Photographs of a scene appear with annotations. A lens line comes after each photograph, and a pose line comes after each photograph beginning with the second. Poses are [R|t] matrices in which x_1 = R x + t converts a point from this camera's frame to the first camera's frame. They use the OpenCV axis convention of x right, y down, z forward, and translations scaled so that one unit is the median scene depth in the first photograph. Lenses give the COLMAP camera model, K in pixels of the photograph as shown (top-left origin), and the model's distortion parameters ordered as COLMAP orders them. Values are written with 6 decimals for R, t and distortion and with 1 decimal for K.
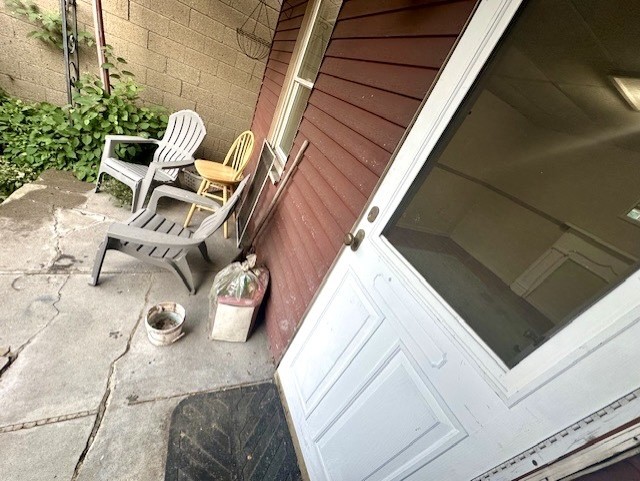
lens RADIAL K [[251.1, 0, 320.5], [0, 251.1, 241.0], [0, 0, 1]] dist [0.000321, -0.000109]
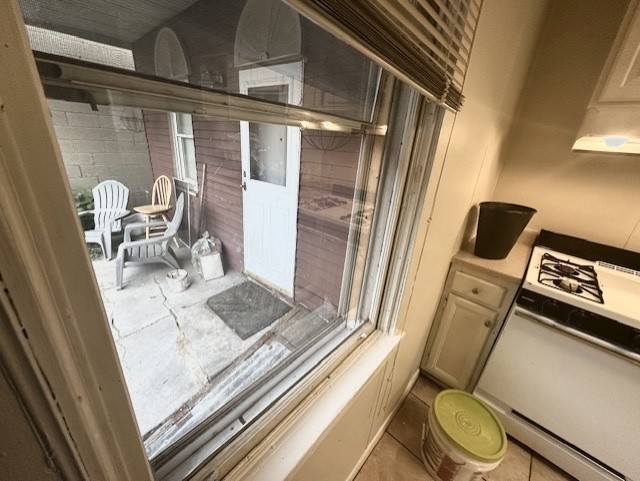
lens RADIAL K [[251.1, 0, 318.9], [0, 251.1, 238.9], [0, 0, 1]] dist [0.000321, -0.000109]
pose [[0.846740, -0.454475, 0.276557, -0.103703], [0.467745, 0.883637, 0.020004, 0.471769], [-0.253468, 0.112420, 0.960789, -0.991168]]
